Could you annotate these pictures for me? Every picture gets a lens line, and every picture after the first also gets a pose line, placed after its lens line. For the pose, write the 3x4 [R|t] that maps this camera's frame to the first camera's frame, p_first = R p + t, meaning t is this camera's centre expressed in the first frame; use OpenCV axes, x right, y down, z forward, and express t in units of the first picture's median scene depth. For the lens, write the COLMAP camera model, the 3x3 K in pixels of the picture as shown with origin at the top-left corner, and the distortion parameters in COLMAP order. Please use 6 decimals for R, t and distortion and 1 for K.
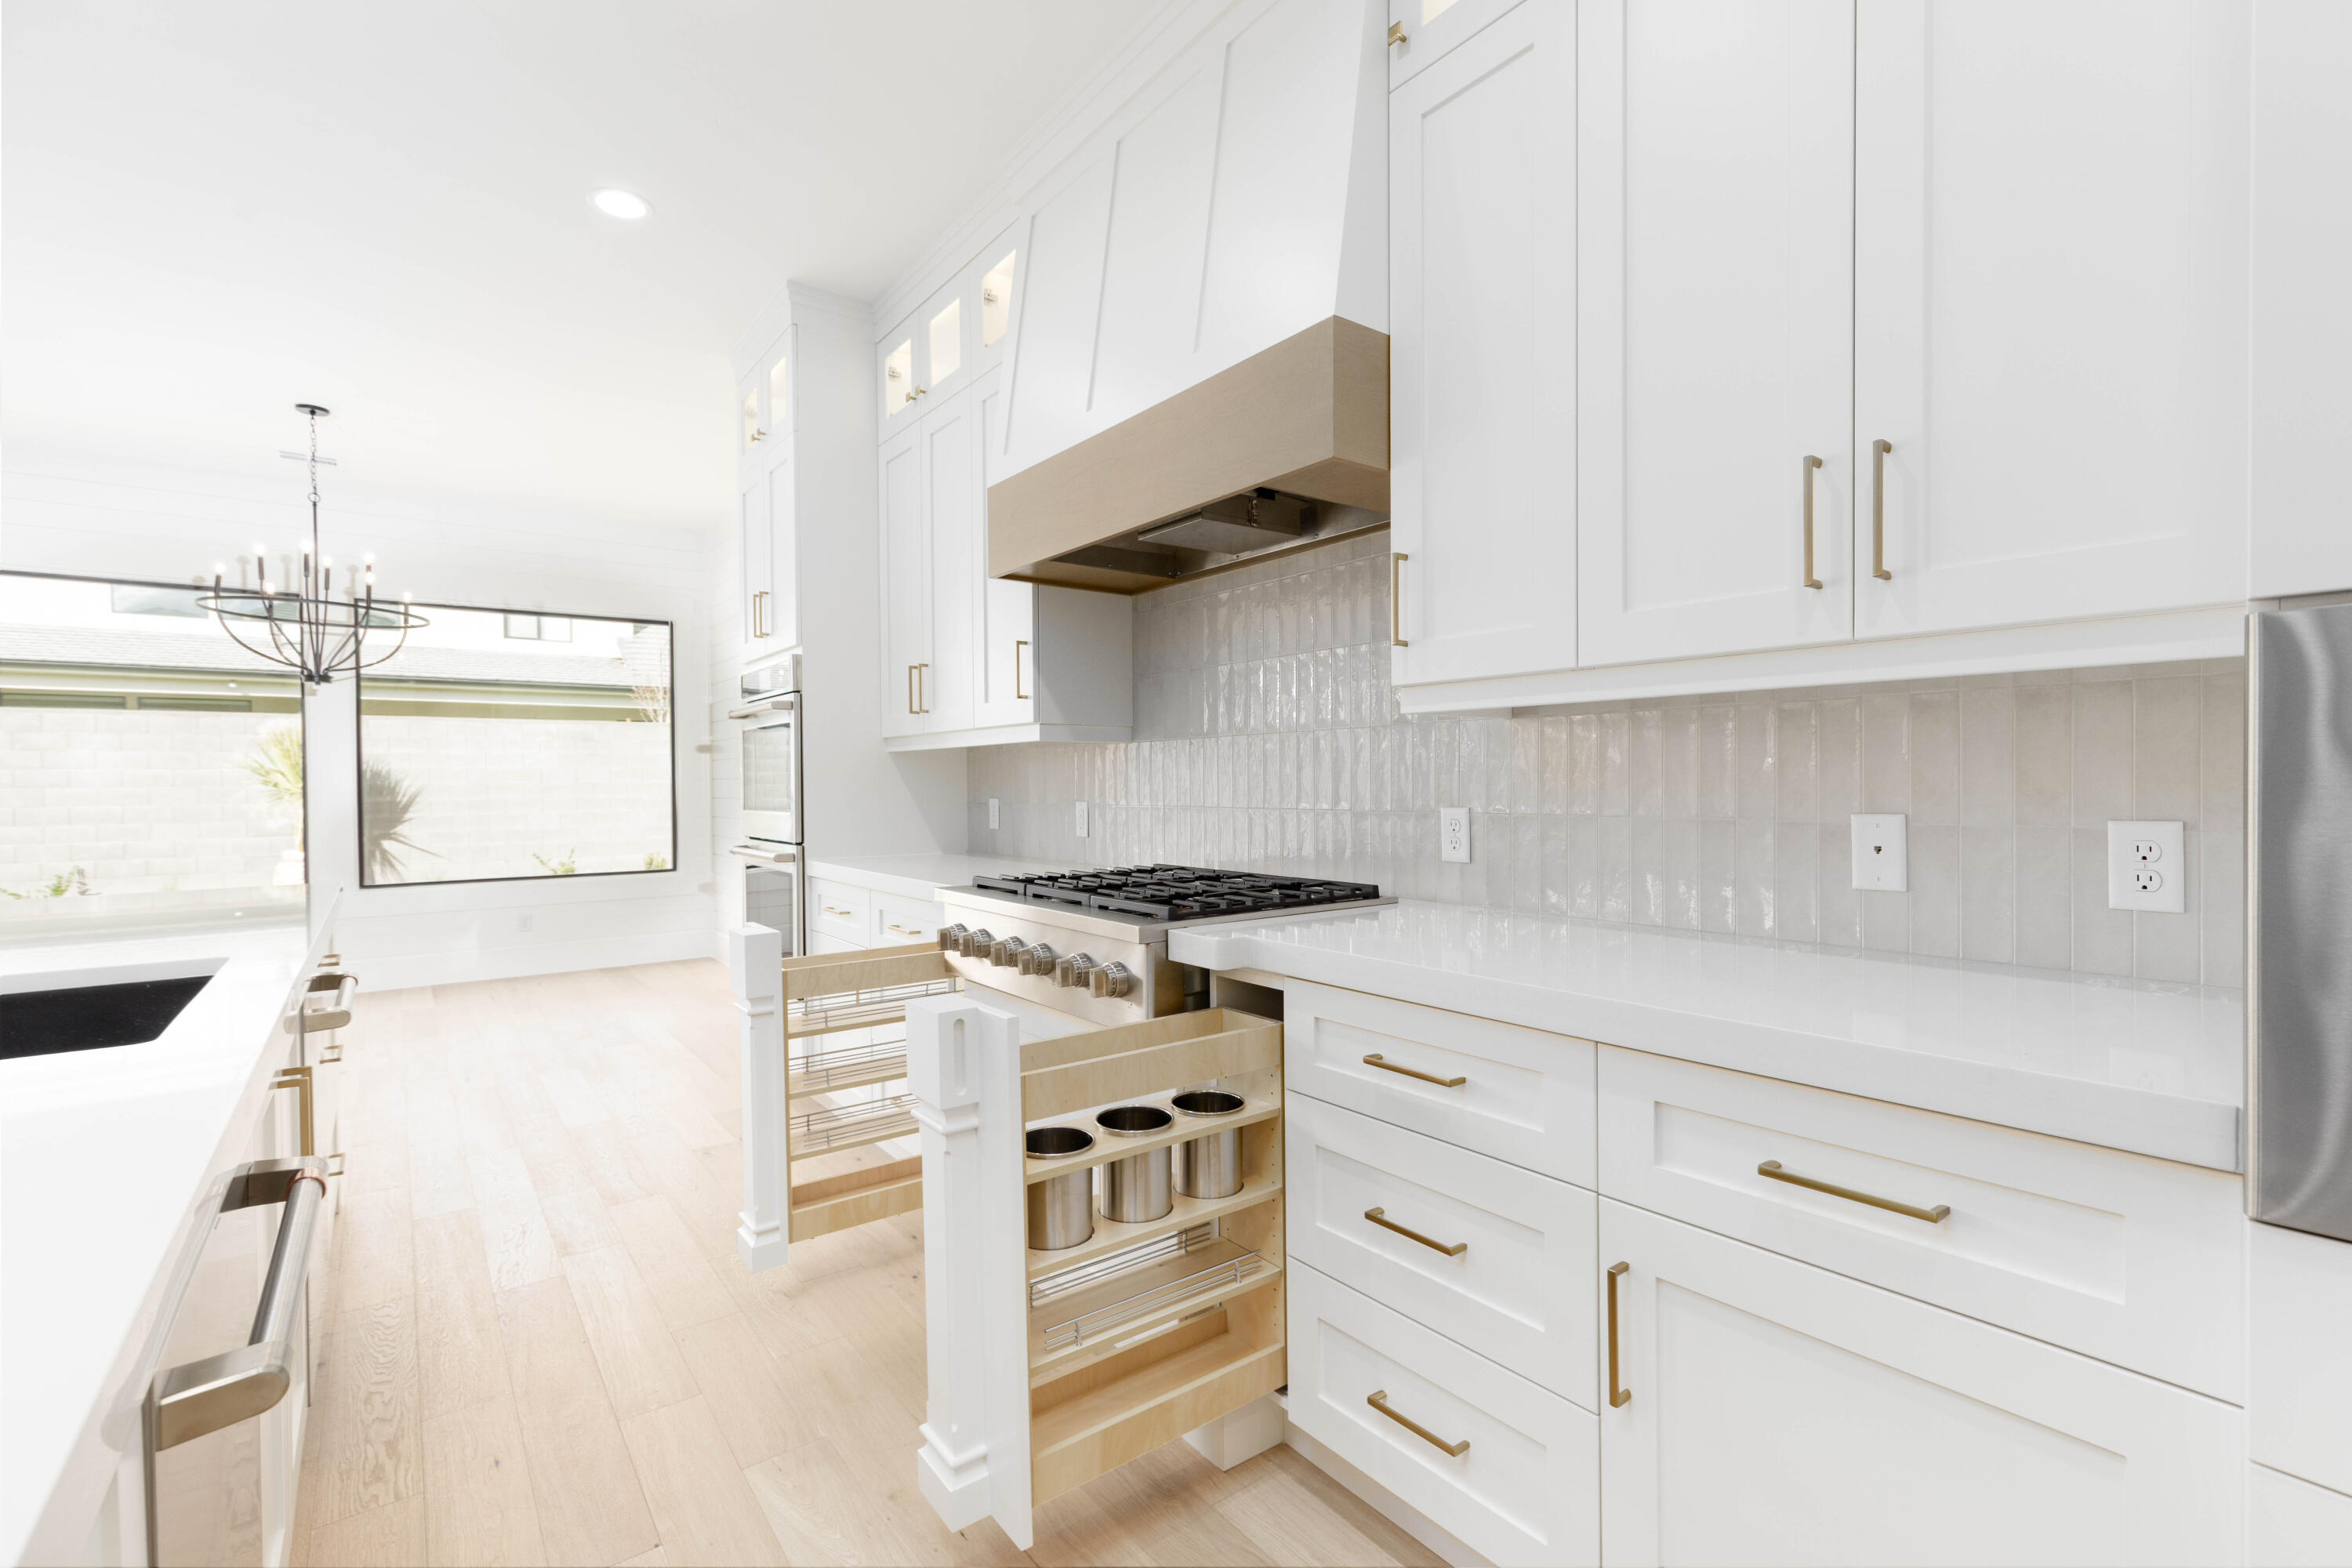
lens RADIAL K [[1055.8, 0, 1196.5], [0, 1055.8, 793.4], [0, 0, 1]] dist [0.004595, 0.000185]
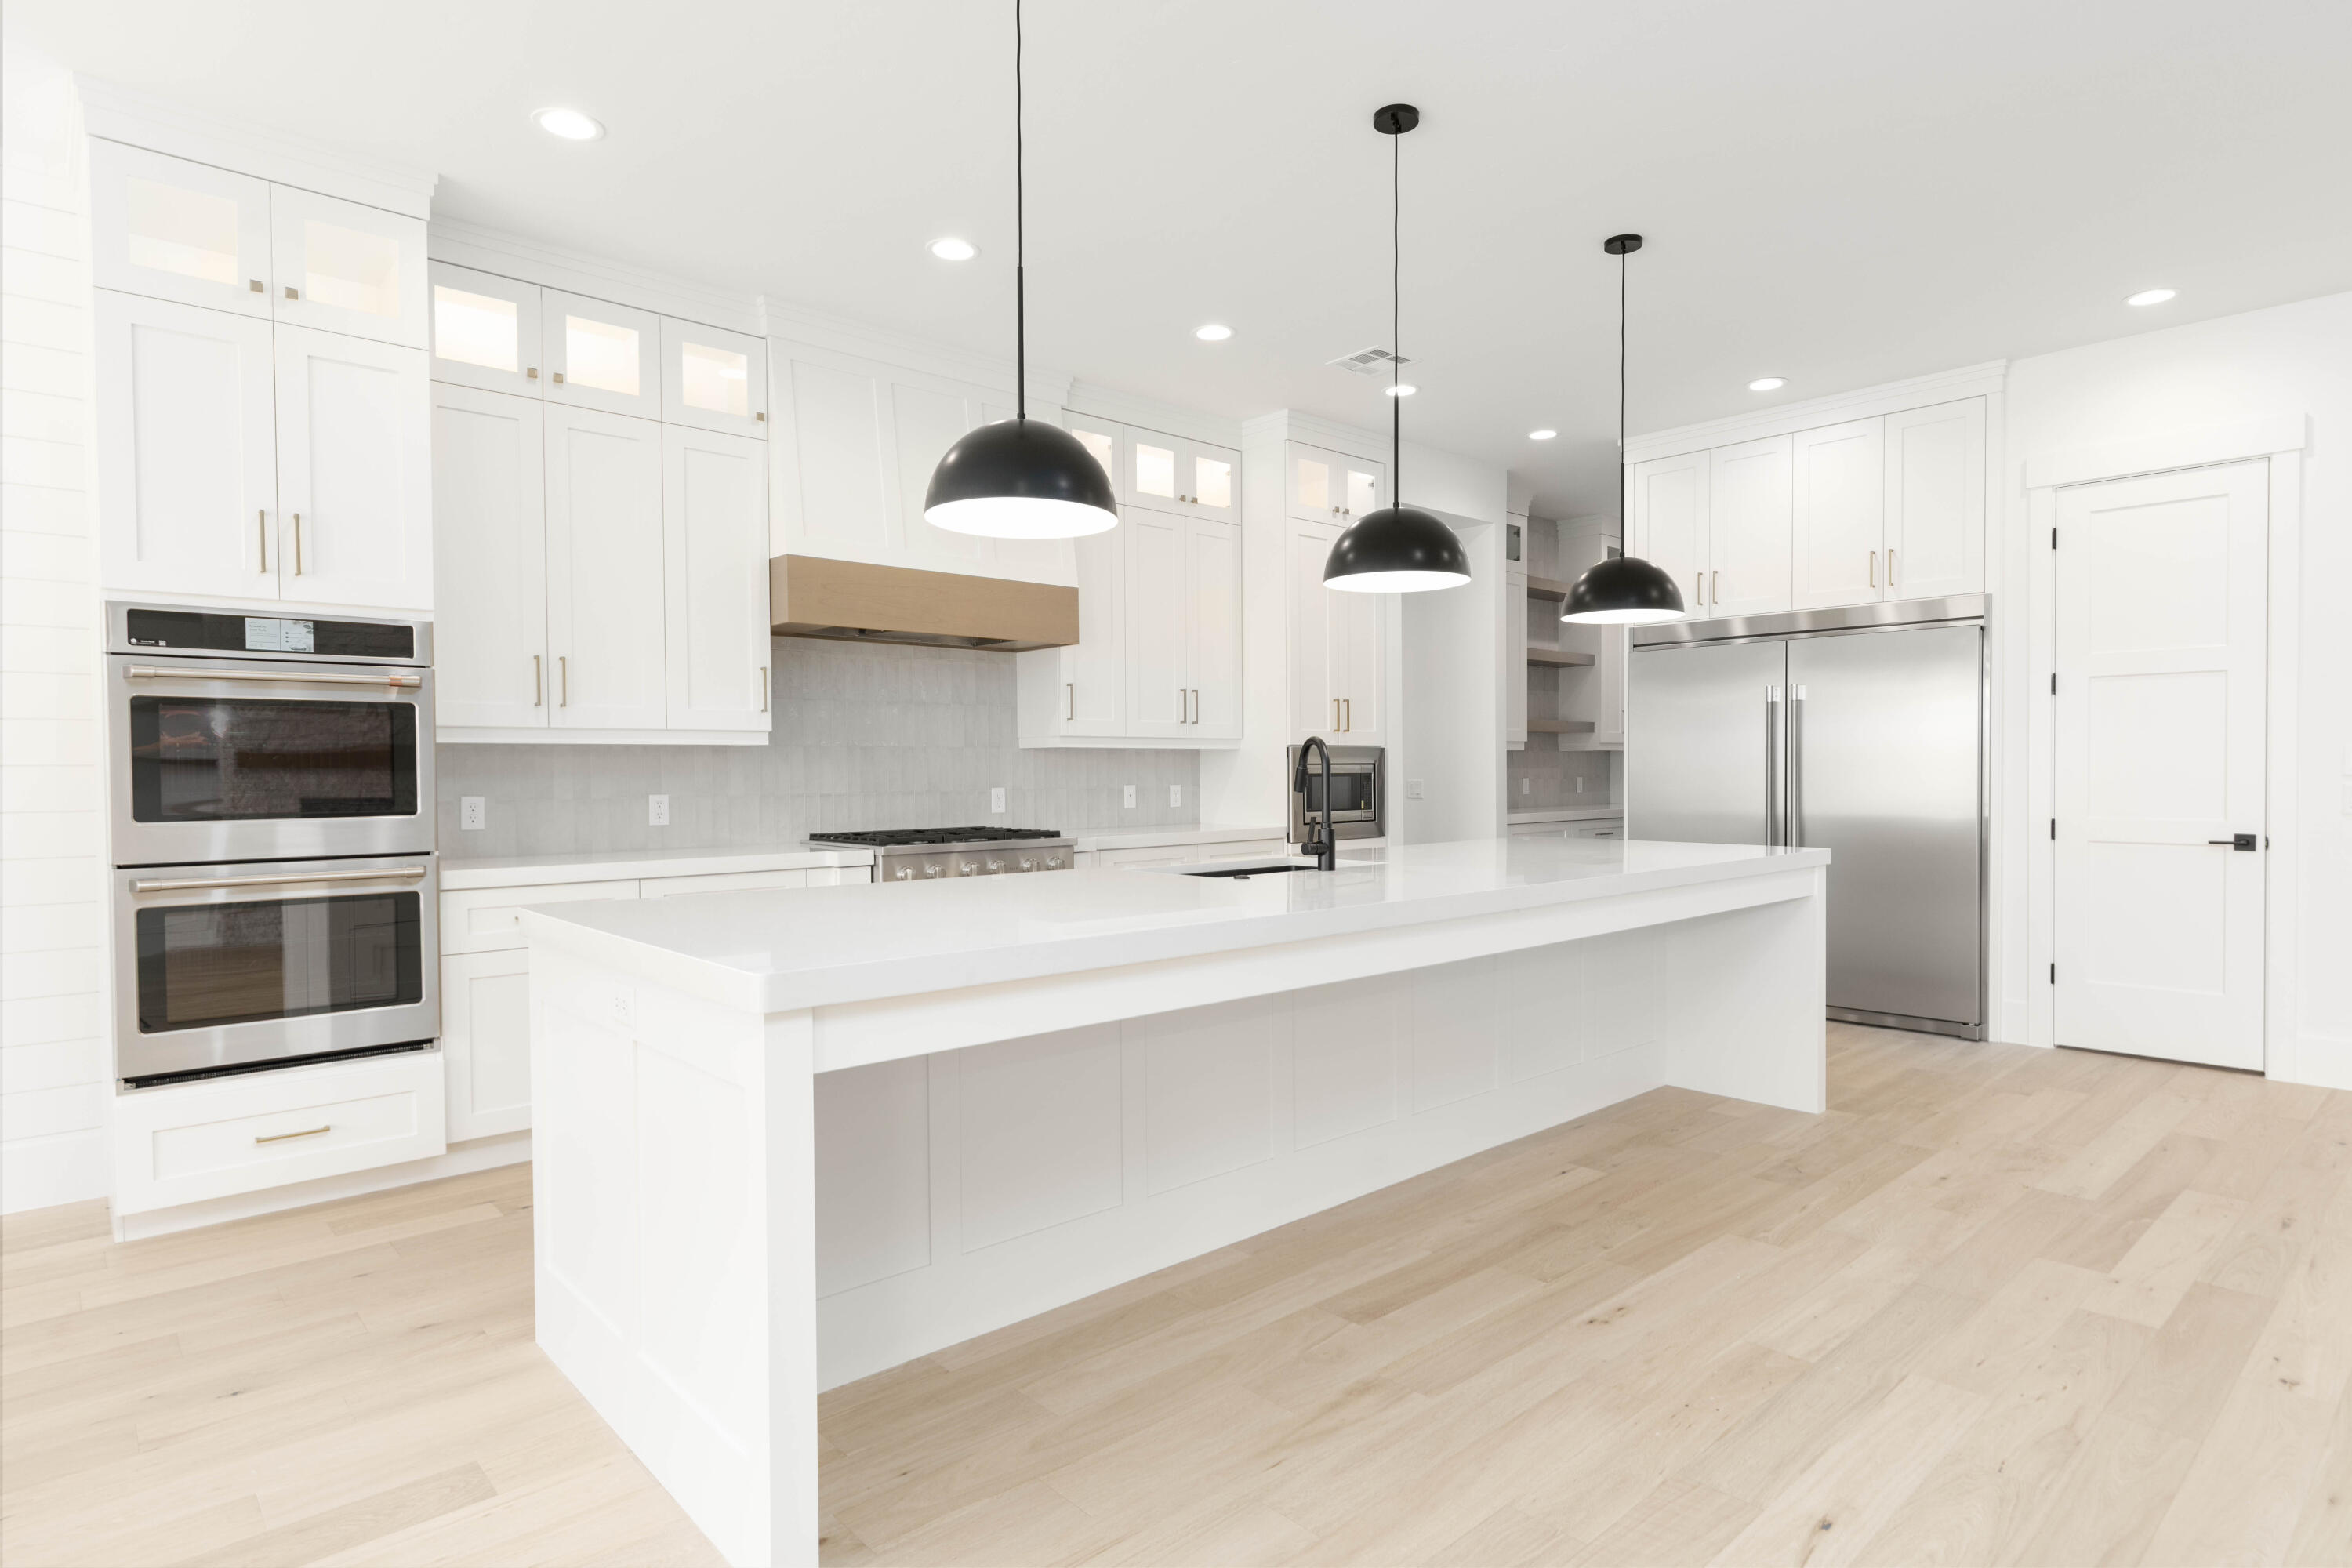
lens RADIAL K [[1272.6, 0, 1176.0], [0, 1272.6, 784.0], [0, 0, 1]] dist [-0.001362, -0.000212]
pose [[-0.084523, 0.001478, 0.996420, -1.788464], [0.024056, 0.999710, 0.000558, 0.009355], [-0.996131, 0.024017, -0.084535, 0.641386]]
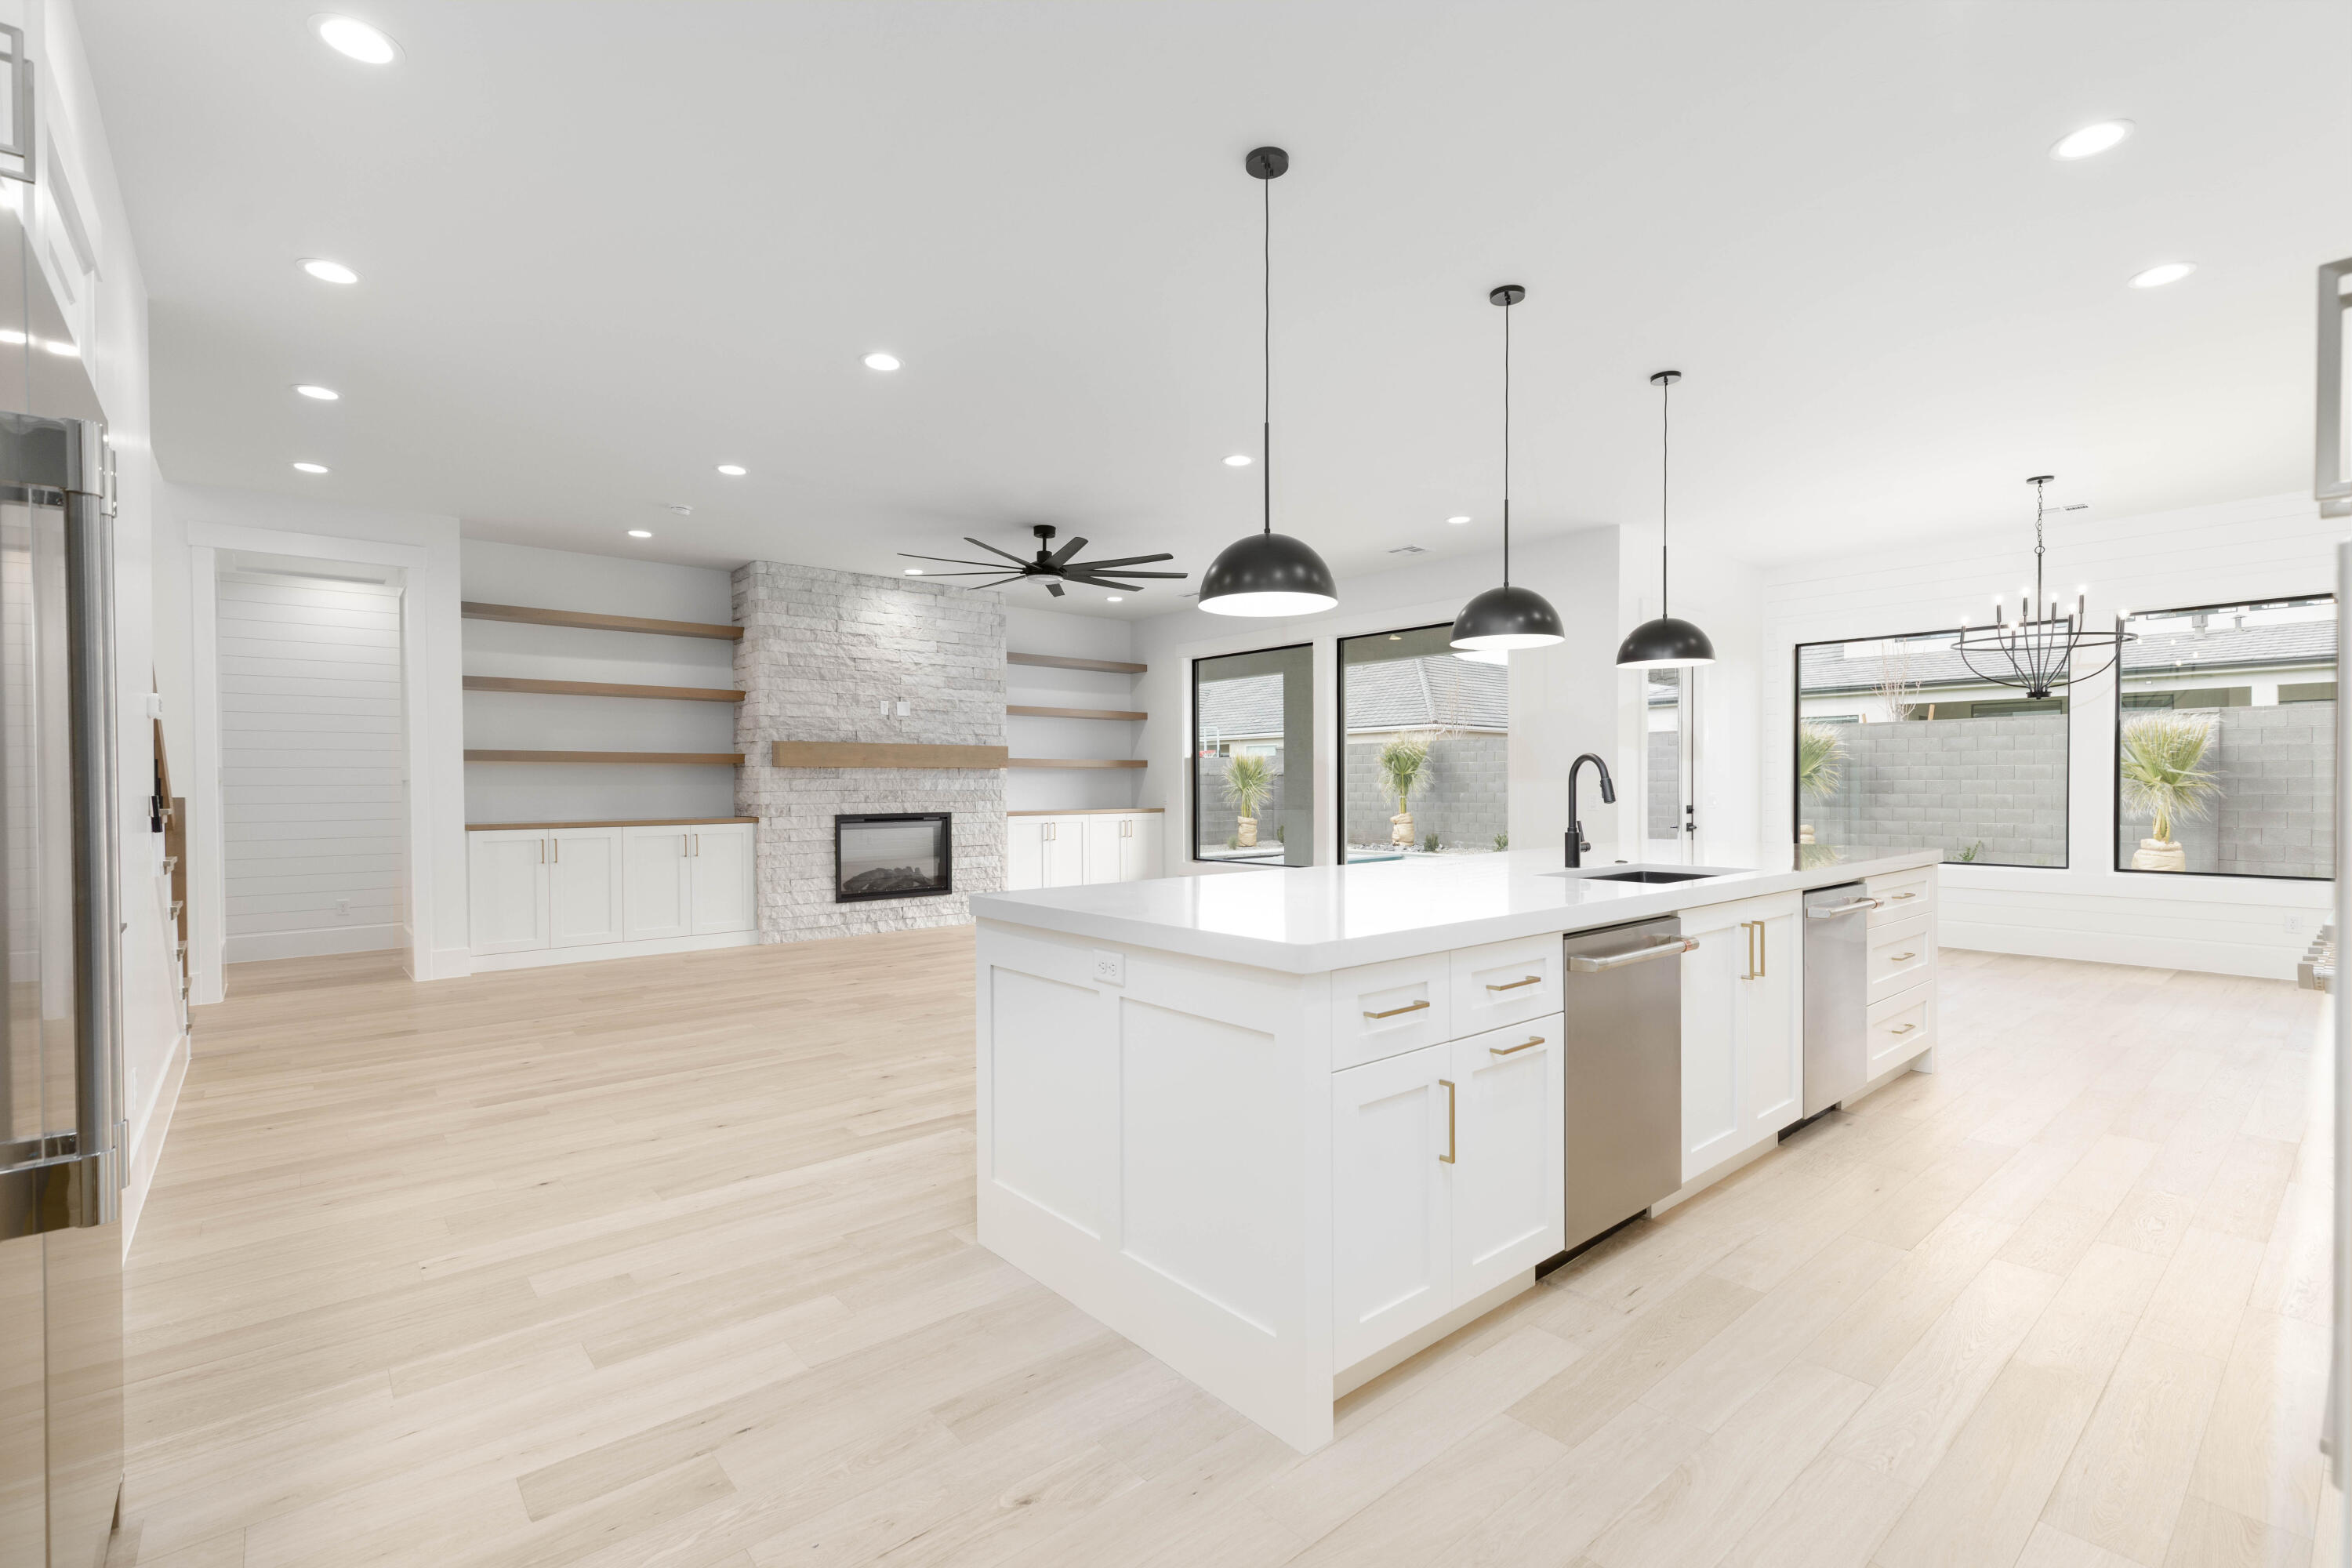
lens RADIAL K [[1055.8, 0, 1196.5], [0, 1055.8, 793.4], [0, 0, 1]] dist [0.004595, 0.000185]
pose [[0.065258, 0.019075, -0.997686, 0.590808], [-0.009612, 0.999783, 0.018487, -0.009731], [0.997822, 0.008383, 0.065427, -0.117660]]
